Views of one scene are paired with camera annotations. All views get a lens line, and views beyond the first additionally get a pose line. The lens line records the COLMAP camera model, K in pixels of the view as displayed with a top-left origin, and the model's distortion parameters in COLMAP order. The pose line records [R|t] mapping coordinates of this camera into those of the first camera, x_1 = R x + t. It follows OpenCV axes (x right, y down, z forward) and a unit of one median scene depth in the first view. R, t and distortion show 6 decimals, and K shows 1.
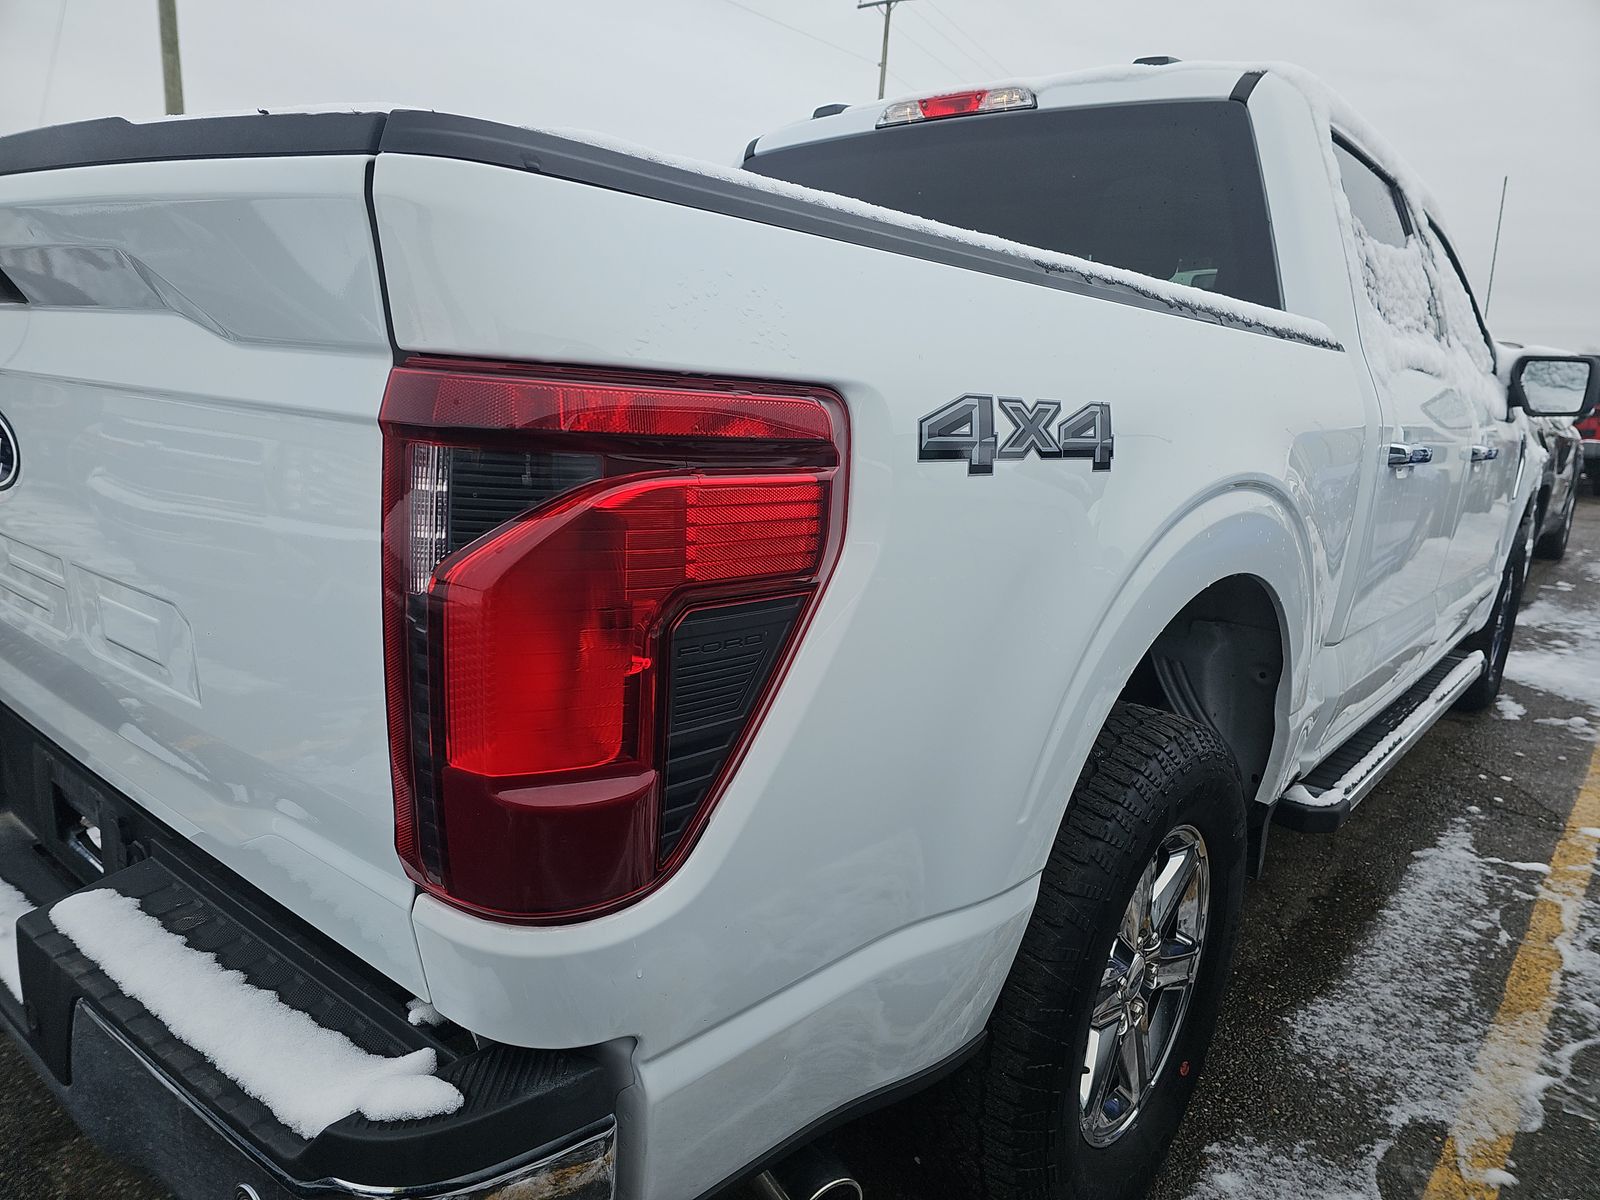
lens RADIAL K [[1168.9, 0, 800.0], [0, 1168.9, 600.0], [0, 0, 1]] dist [0.001711, 0.000527]
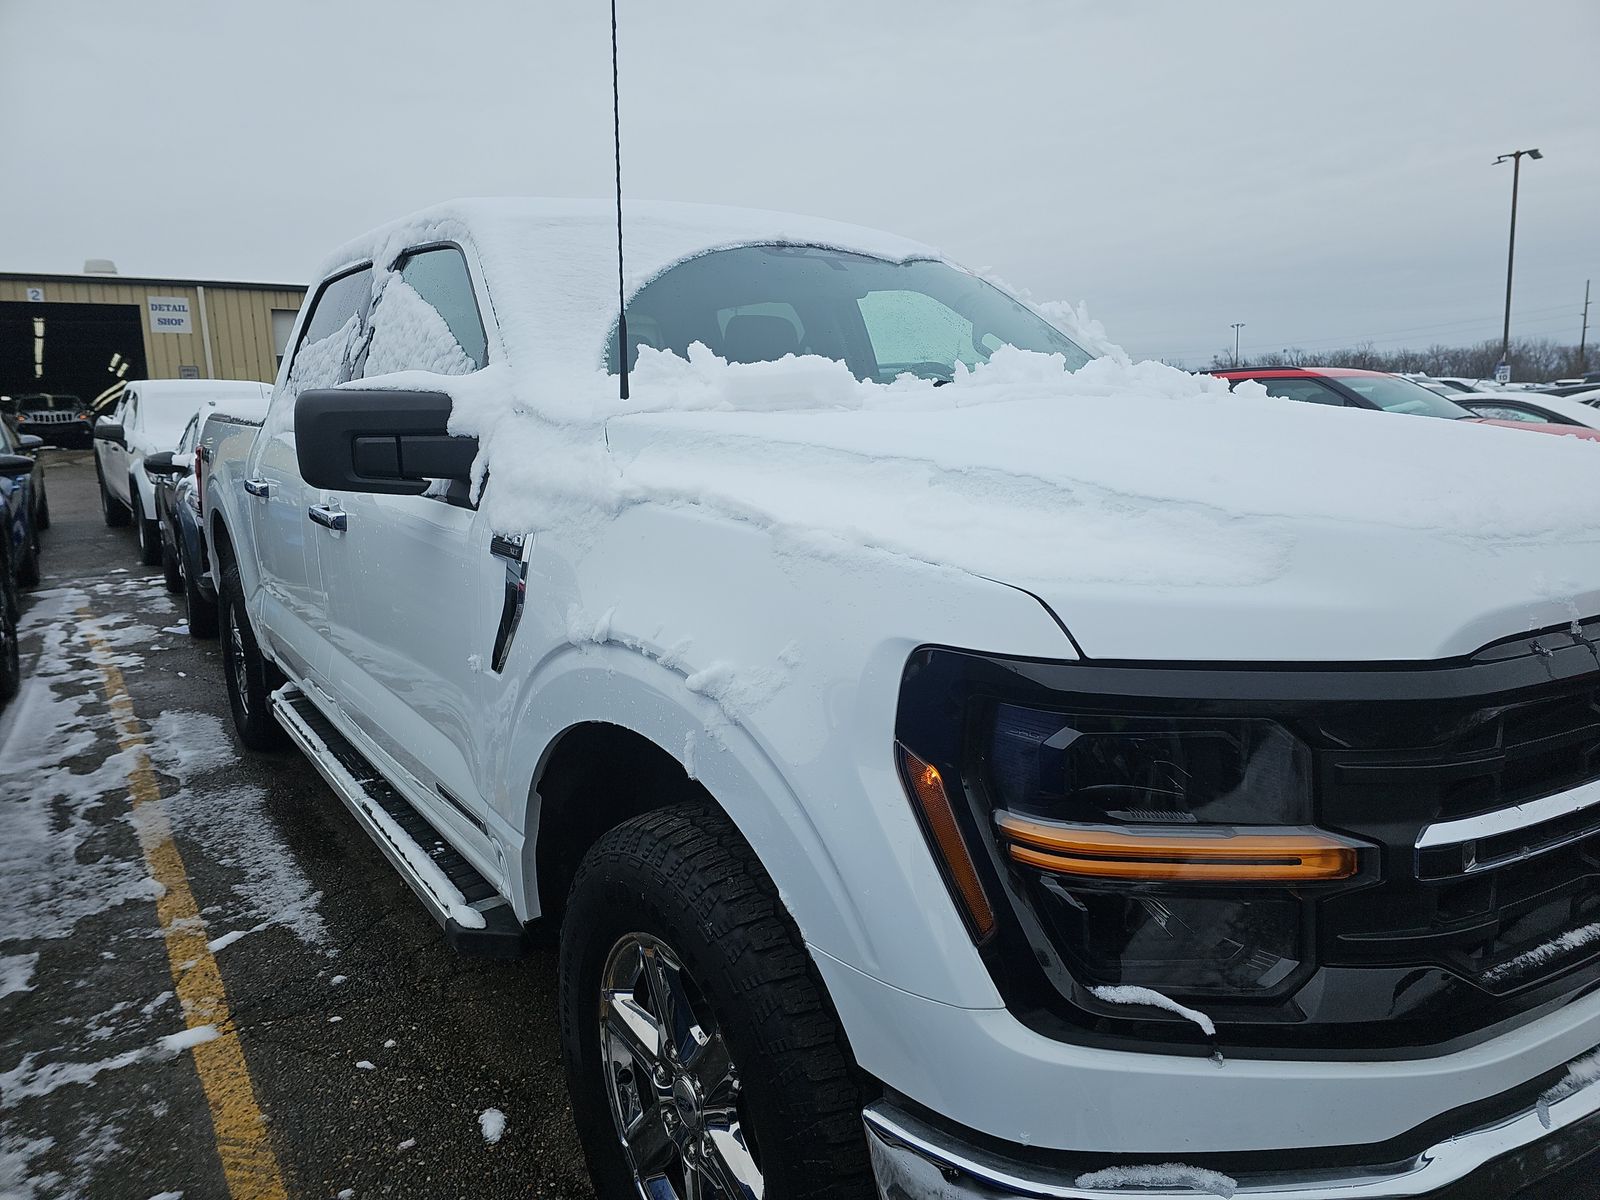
lens RADIAL K [[1168.9, 0, 800.0], [0, 1168.9, 600.0], [0, 0, 1]] dist [0.001711, 0.000527]
pose [[-0.332842, 0.100178, -0.937646, 0.966688], [-0.182111, 0.968794, 0.168151, -0.202155], [0.925231, 0.226723, -0.304212, 1.204617]]
